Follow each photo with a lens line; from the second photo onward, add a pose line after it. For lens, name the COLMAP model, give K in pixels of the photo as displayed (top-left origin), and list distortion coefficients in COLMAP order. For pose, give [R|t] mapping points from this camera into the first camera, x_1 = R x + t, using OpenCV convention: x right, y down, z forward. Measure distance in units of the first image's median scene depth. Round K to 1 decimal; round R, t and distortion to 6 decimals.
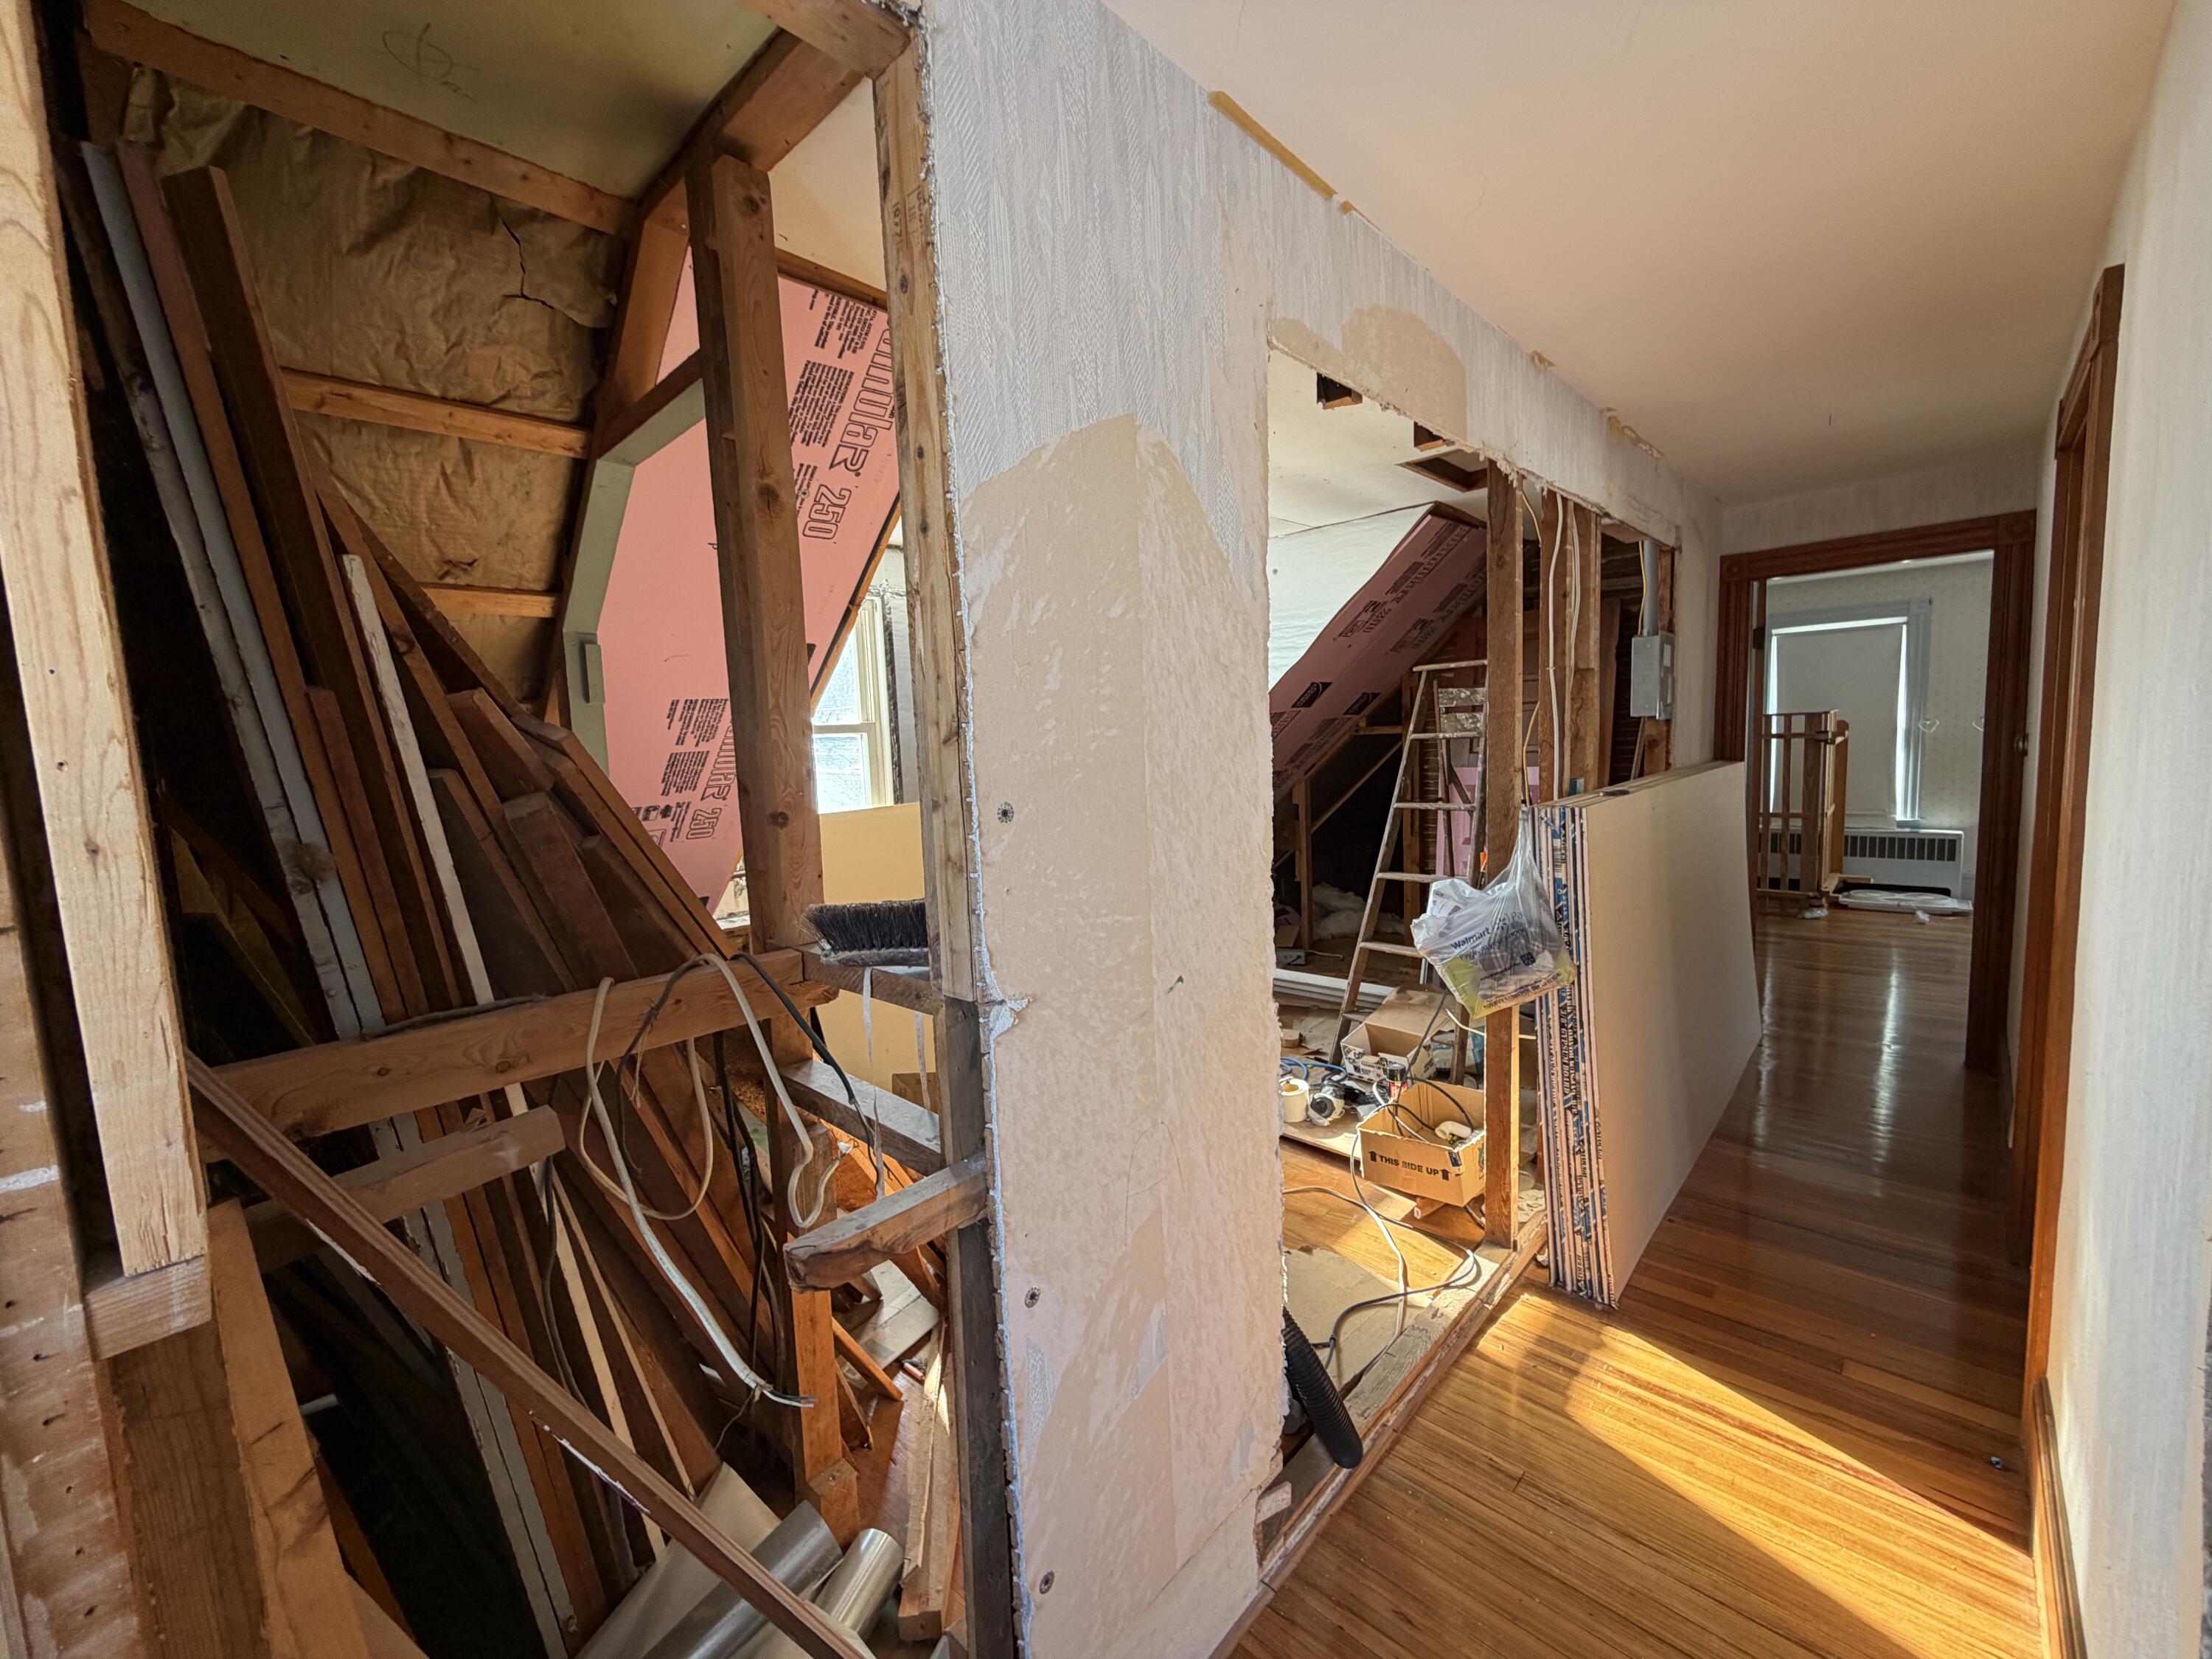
lens RADIAL K [[882.9, 0, 1104.3], [0, 882.9, 826.8], [0, 0, 1]] dist [-0.000302, -0.000235]
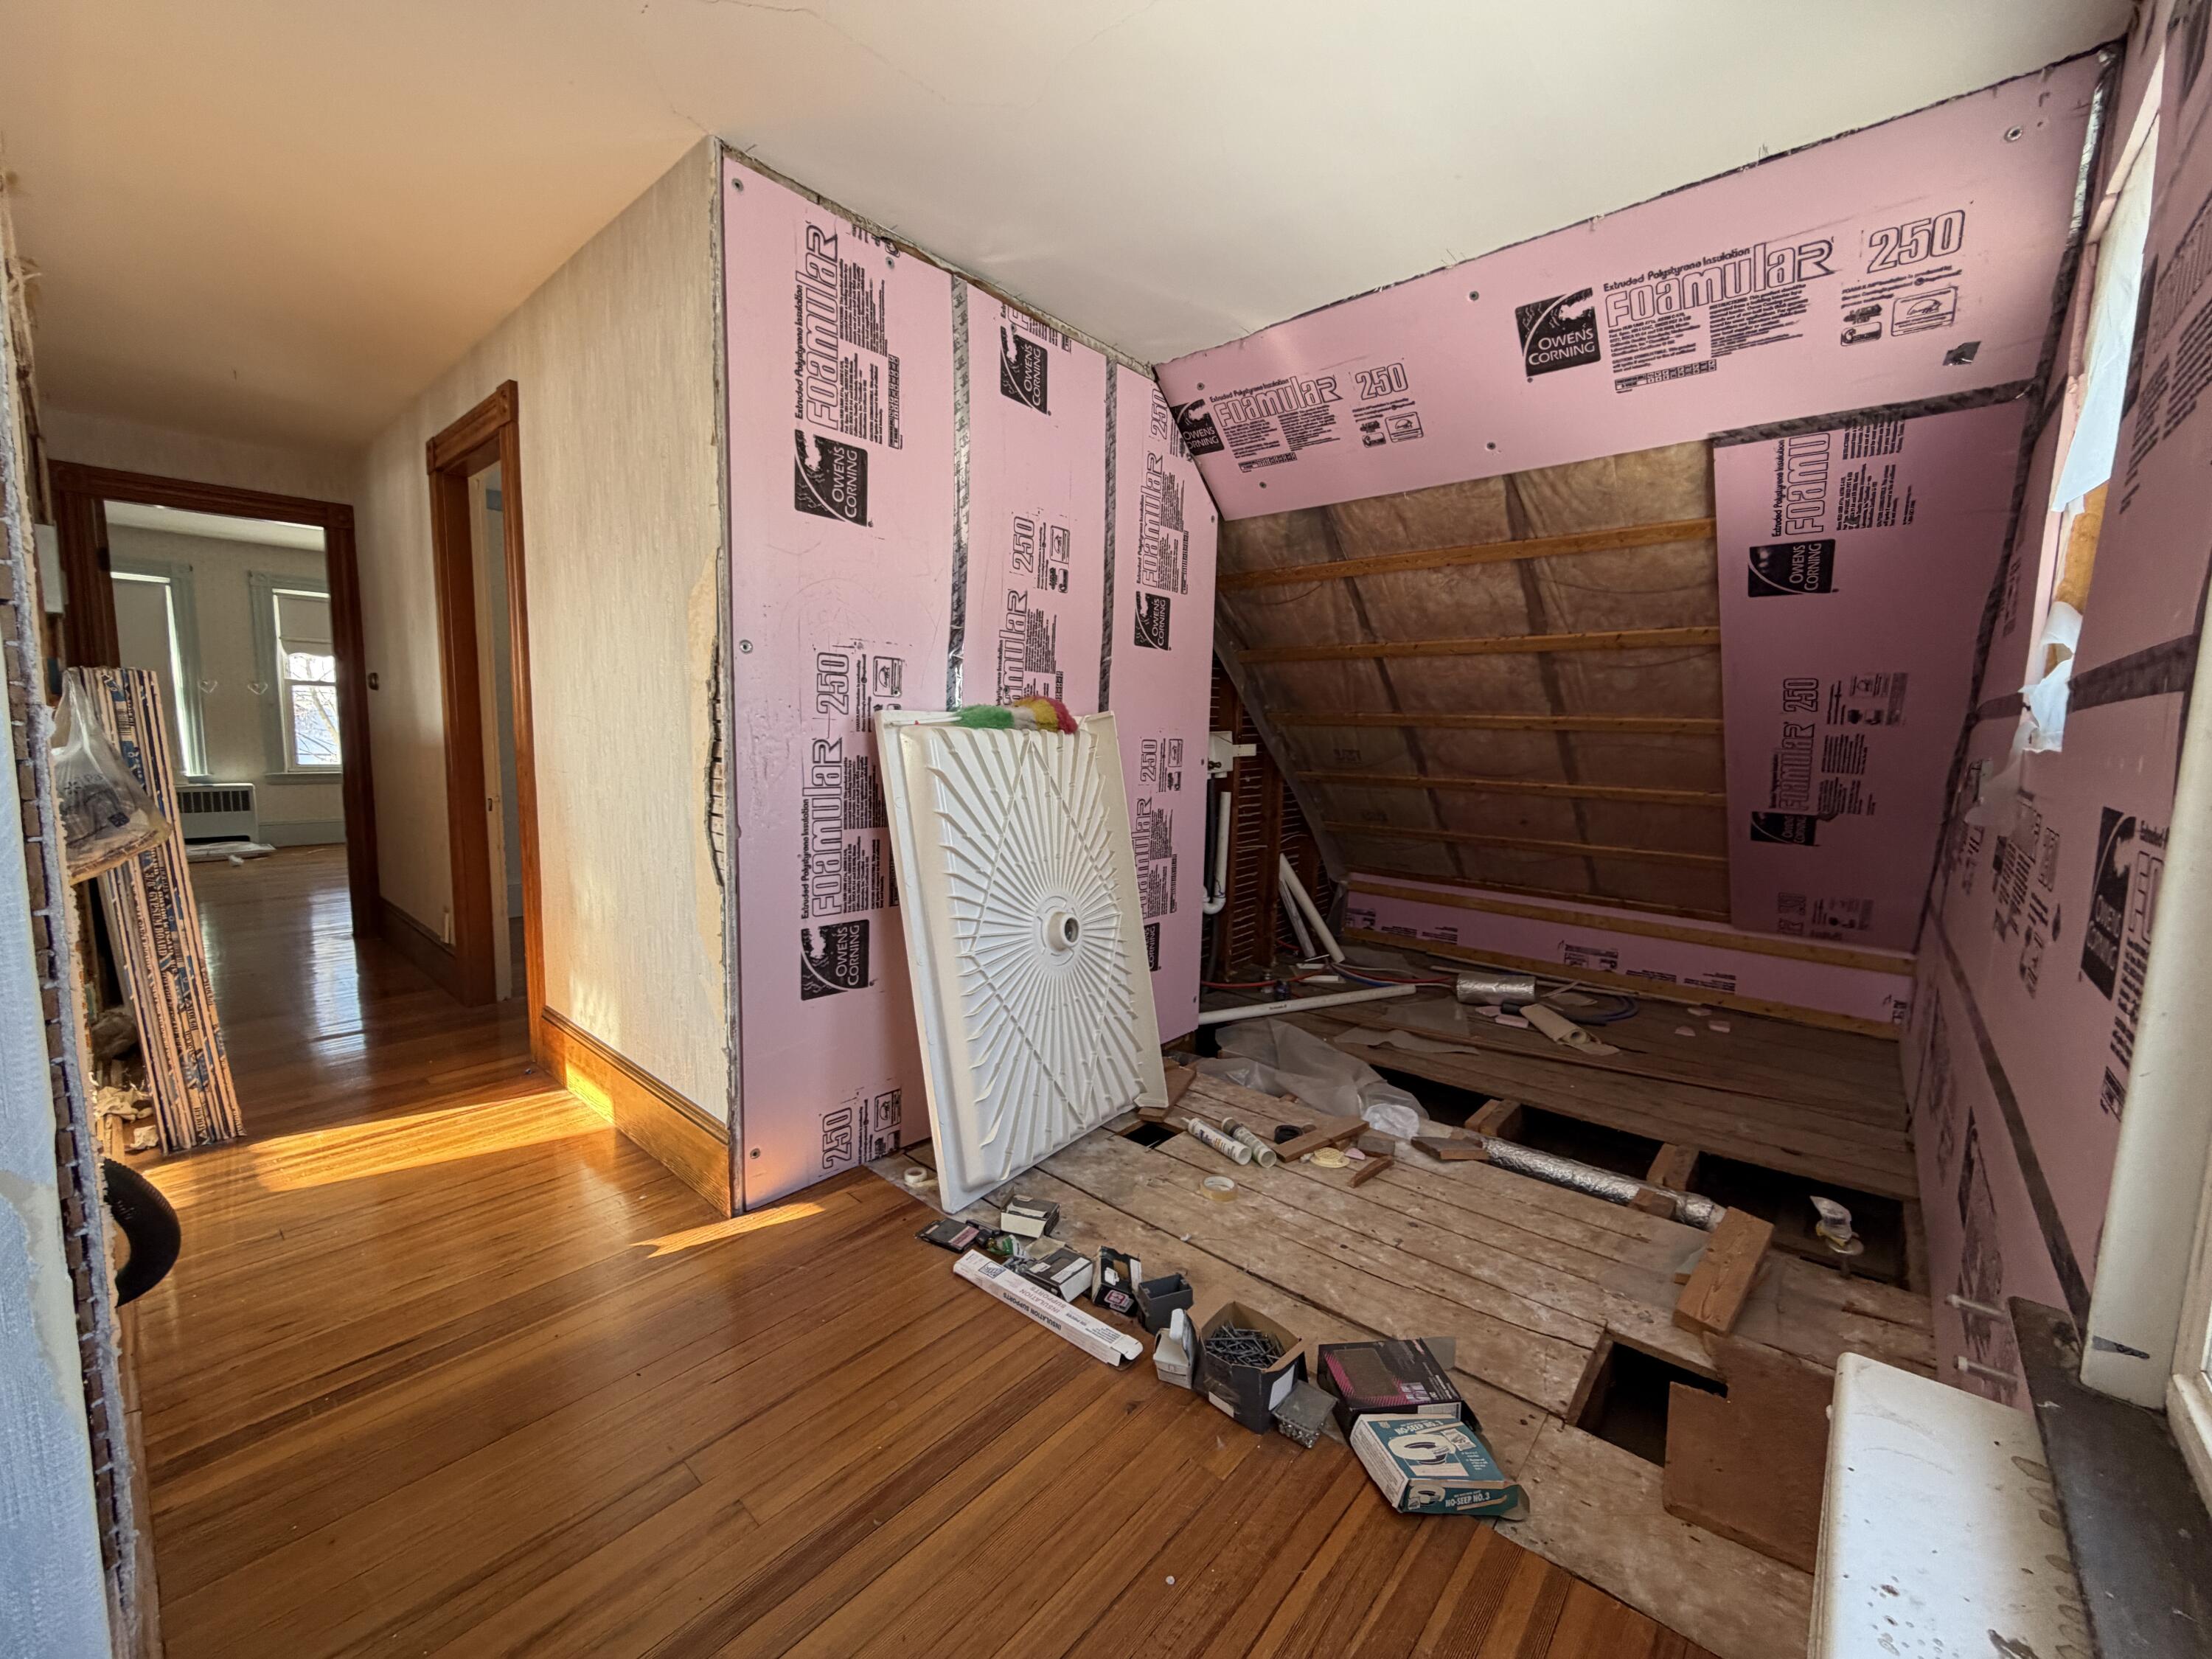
lens RADIAL K [[882.9, 0, 1103.9], [0, 882.9, 826.5], [0, 0, 1]] dist [-0.000302, -0.000235]
pose [[-0.053504, -0.069251, 0.996163, -0.540778], [0.078281, 0.994231, 0.073321, 0.166317], [-0.995495, 0.081904, -0.047774, -0.041888]]
